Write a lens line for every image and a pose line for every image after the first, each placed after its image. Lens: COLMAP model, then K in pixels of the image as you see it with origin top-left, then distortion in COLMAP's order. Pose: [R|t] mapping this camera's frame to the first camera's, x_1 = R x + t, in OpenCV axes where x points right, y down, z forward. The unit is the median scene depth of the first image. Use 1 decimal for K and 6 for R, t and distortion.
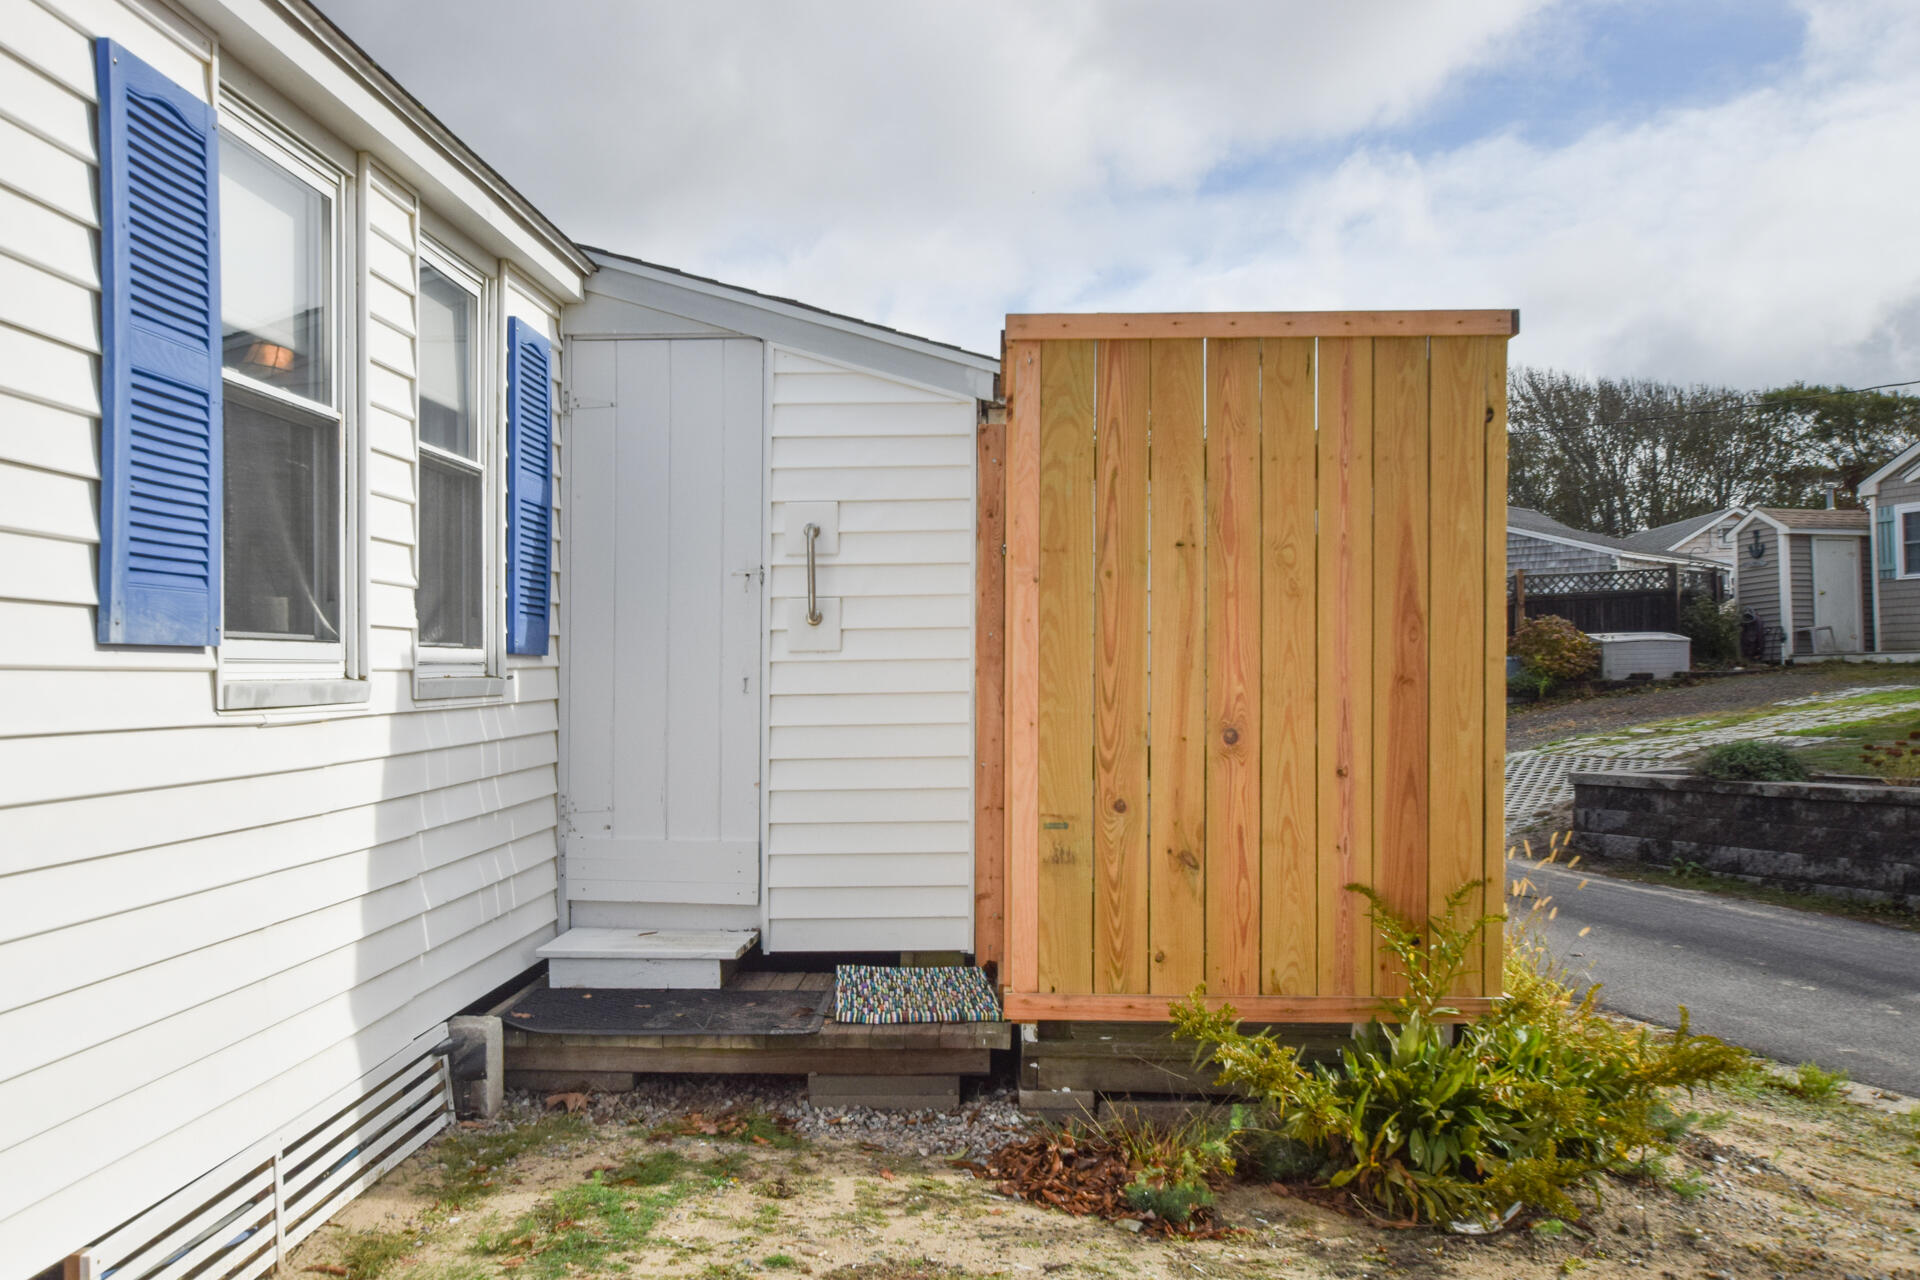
lens RADIAL K [[1762.5, 0, 959.4], [0, 1762.5, 685.9], [0, 0, 1]] dist [-0.001914, -0.001564]
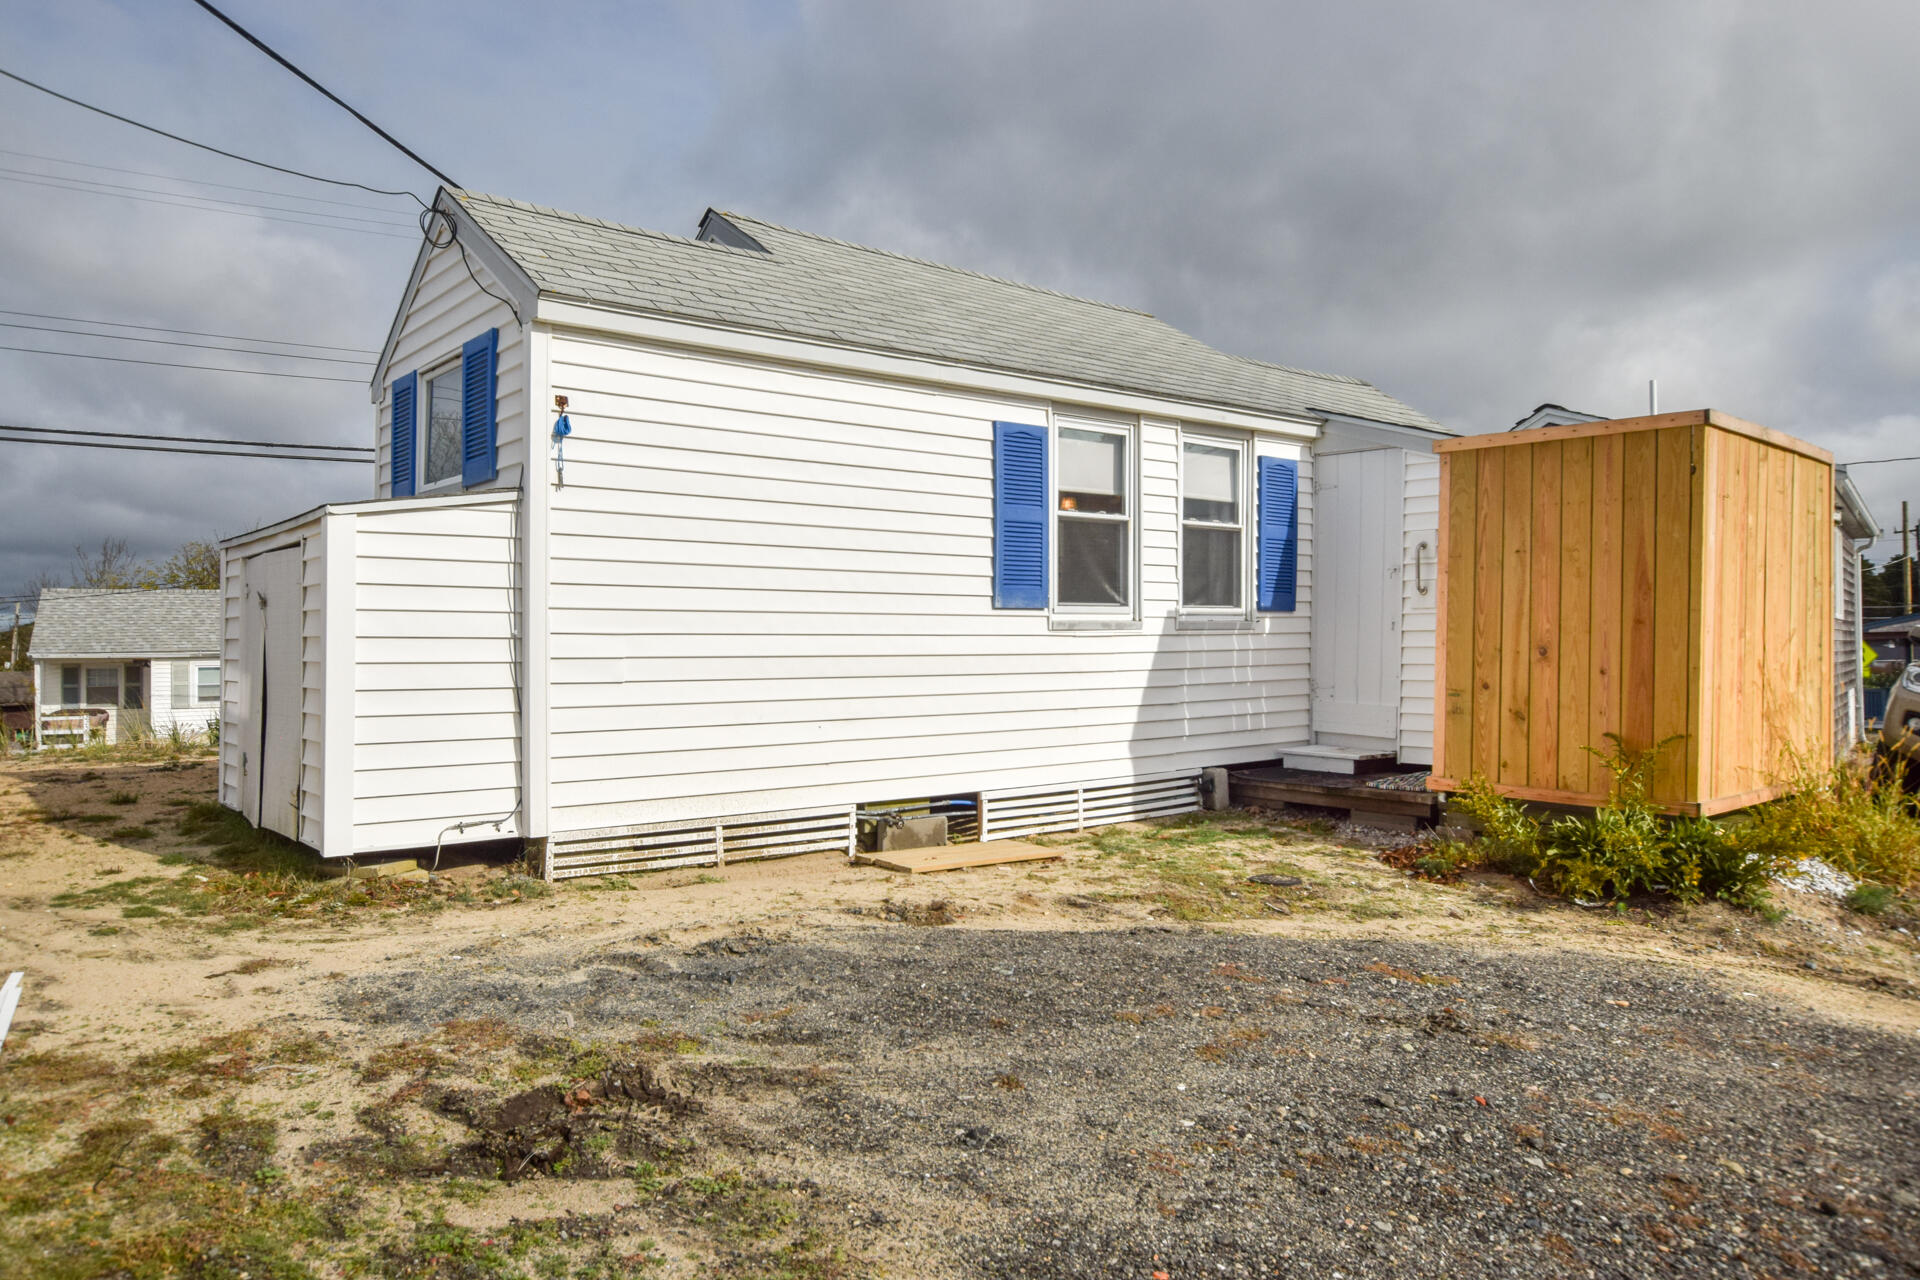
lens RADIAL K [[1432.9, 0, 960.0], [0, 1432.9, 640.0], [0, 0, 1]] dist [-0.043183, -0.000261]
pose [[0.670177, 0.008727, -0.742150, 0.868251], [-0.008626, 0.999955, 0.003969, 0.015783], [0.742151, 0.003742, 0.670222, -0.492560]]
